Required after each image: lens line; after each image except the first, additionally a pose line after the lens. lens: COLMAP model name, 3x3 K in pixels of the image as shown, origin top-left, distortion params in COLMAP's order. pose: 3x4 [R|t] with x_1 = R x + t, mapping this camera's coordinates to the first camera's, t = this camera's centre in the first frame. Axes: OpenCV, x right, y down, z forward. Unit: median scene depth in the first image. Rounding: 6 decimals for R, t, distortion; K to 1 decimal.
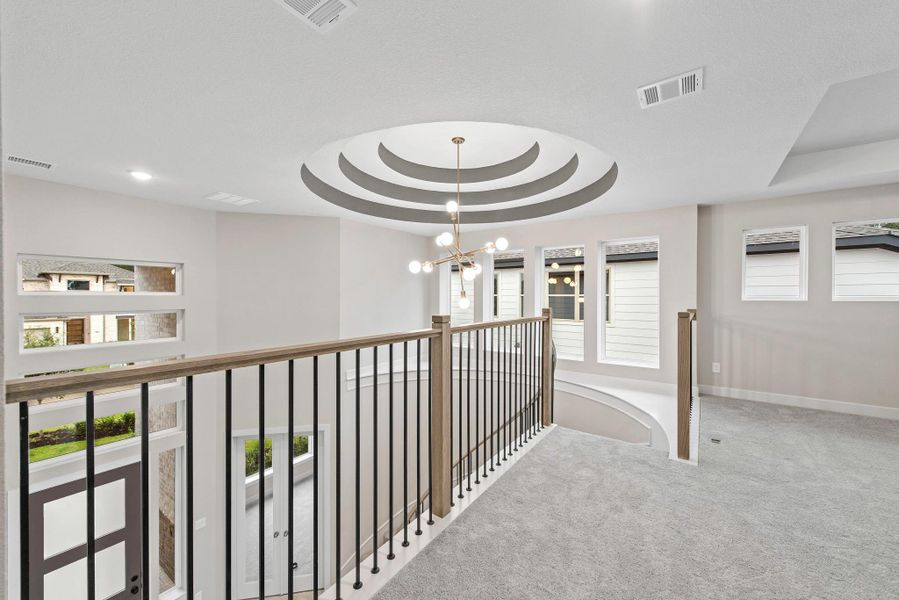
lens RADIAL K [[354.7, 0, 450.3], [0, 354.7, 298.6], [0, 0, 1]] dist [0.000629, 0.000135]
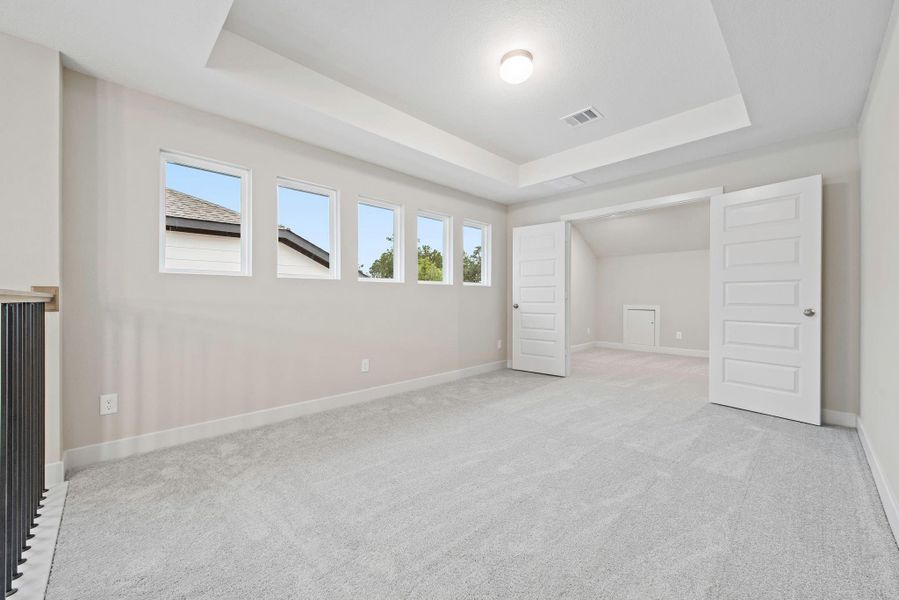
lens RADIAL K [[354.7, 0, 450.8], [0, 354.7, 301.4], [0, 0, 1]] dist [0.000629, 0.000135]
pose [[0.186129, -0.000630, 0.982525, 0.355491], [0.005365, 0.999986, -0.000375, 0.053917], [-0.982511, 0.005341, 0.186130, 0.441746]]
